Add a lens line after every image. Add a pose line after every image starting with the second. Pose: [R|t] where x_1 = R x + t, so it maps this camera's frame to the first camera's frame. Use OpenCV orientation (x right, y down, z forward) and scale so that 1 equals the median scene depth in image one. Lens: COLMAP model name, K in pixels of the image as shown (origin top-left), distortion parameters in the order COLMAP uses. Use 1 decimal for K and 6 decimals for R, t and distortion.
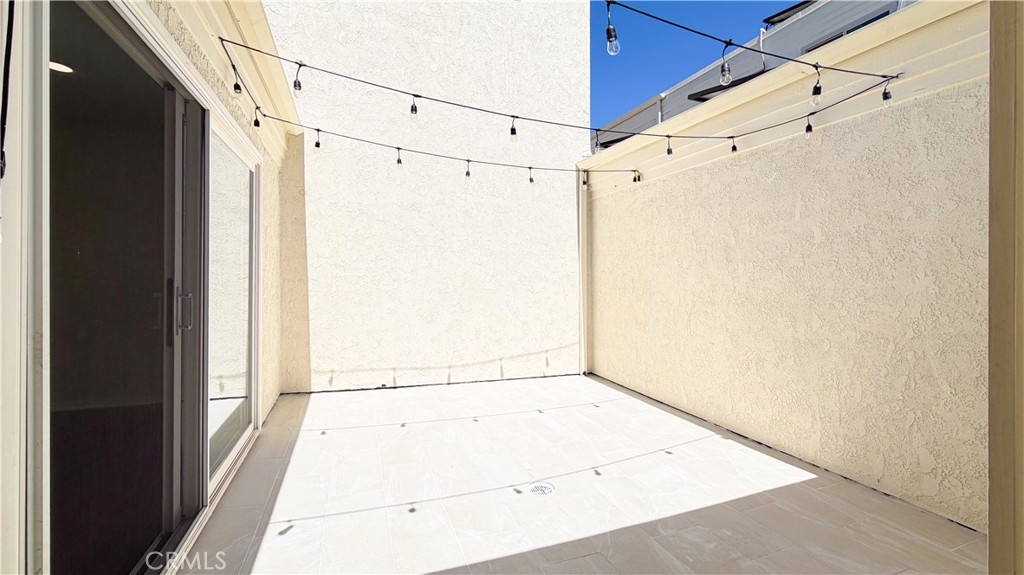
lens RADIAL K [[412.8, 0, 506.9], [0, 412.8, 285.1], [0, 0, 1]] dist [0.001037, -0.000476]
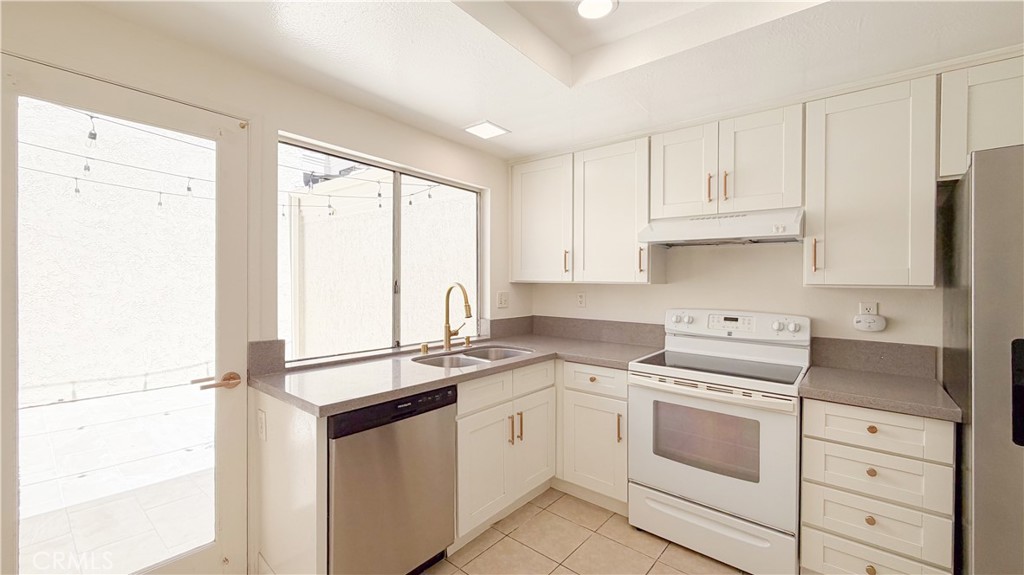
lens RADIAL K [[412.8, 0, 507.6], [0, 412.8, 277.5], [0, 0, 1]] dist [0.001037, -0.000476]
pose [[0.867697, -0.004787, 0.497071, 0.154747], [0.012233, 0.999856, -0.011725, -0.032406], [-0.496944, 0.016255, 0.867631, -0.433613]]
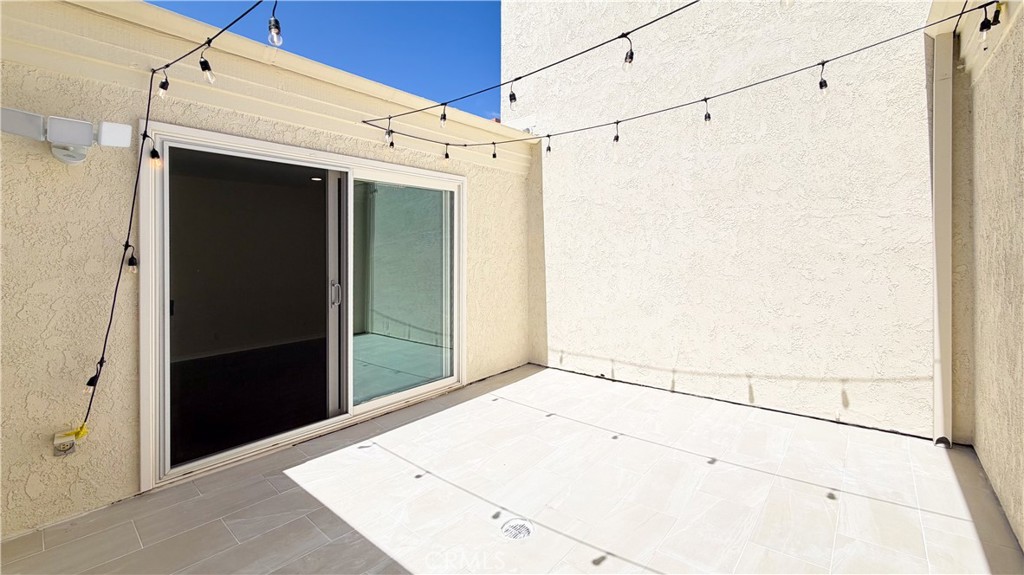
lens RADIAL K [[412.8, 0, 490.3], [0, 412.8, 267.1], [0, 0, 1]] dist [0.001037, -0.000476]
pose [[0.464476, -0.015015, -0.885458, 0.451103], [0.025551, 0.999667, -0.003548, -0.013664], [0.885217, -0.020977, 0.464706, 0.333456]]
